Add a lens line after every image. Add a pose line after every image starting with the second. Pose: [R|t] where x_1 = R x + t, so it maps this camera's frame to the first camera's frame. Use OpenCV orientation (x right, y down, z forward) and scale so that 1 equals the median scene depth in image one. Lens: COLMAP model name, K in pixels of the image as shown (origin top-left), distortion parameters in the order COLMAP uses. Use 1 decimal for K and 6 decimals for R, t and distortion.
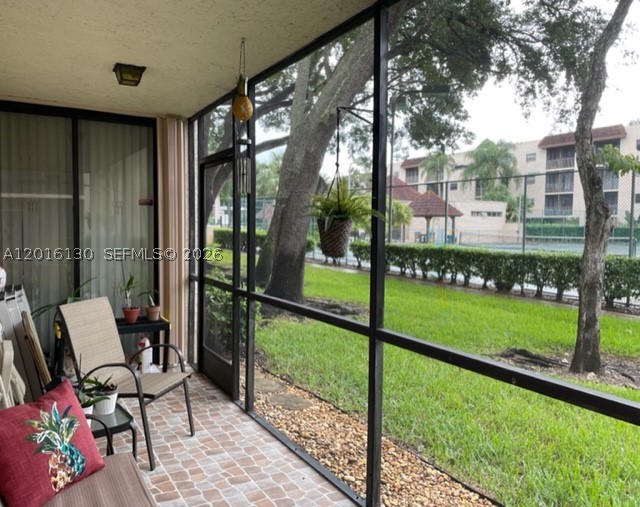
lens RADIAL K [[511.8, 0, 304.2], [0, 511.8, 250.5], [0, 0, 1]] dist [0.040663, -0.019009]
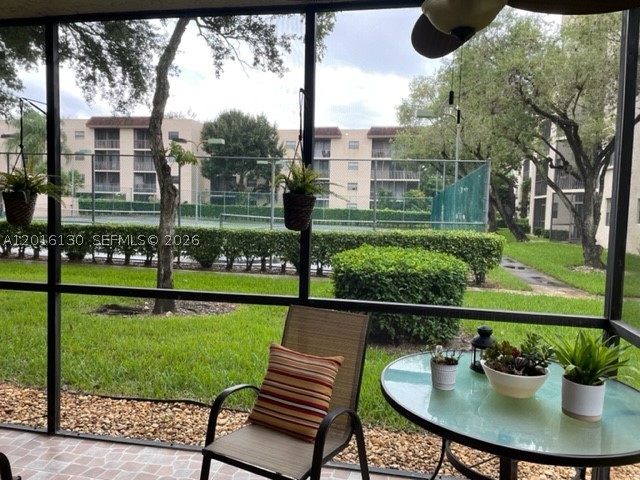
lens RADIAL K [[485.3, 0, 316.9], [0, 485.3, 239.4], [0, 0, 1]] dist [0.032686, -0.032389]
pose [[0.645357, -0.043988, 0.762613, -0.064334], [0.019642, 0.998966, 0.040999, 0.002339], [-0.763628, -0.011479, 0.645554, -0.043710]]
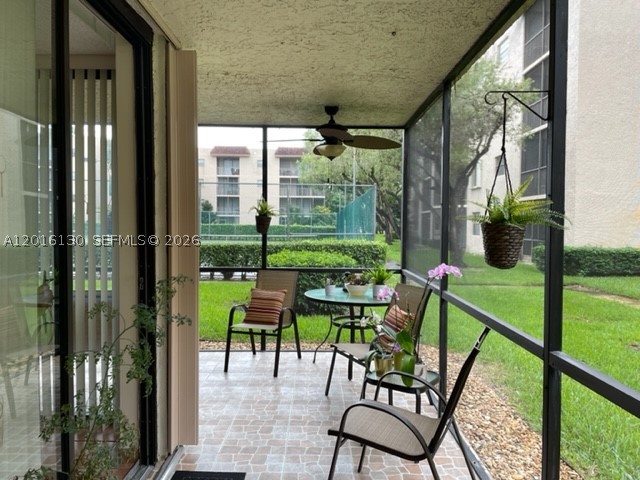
lens RADIAL K [[485.3, 0, 320.9], [0, 485.3, 241.2], [0, 0, 1]] dist [0.032686, -0.032389]
pose [[0.483590, -0.035578, 0.874571, -0.243963], [0.040961, 0.998999, 0.017991, 0.007512], [-0.874336, 0.027123, 0.484563, -0.146869]]
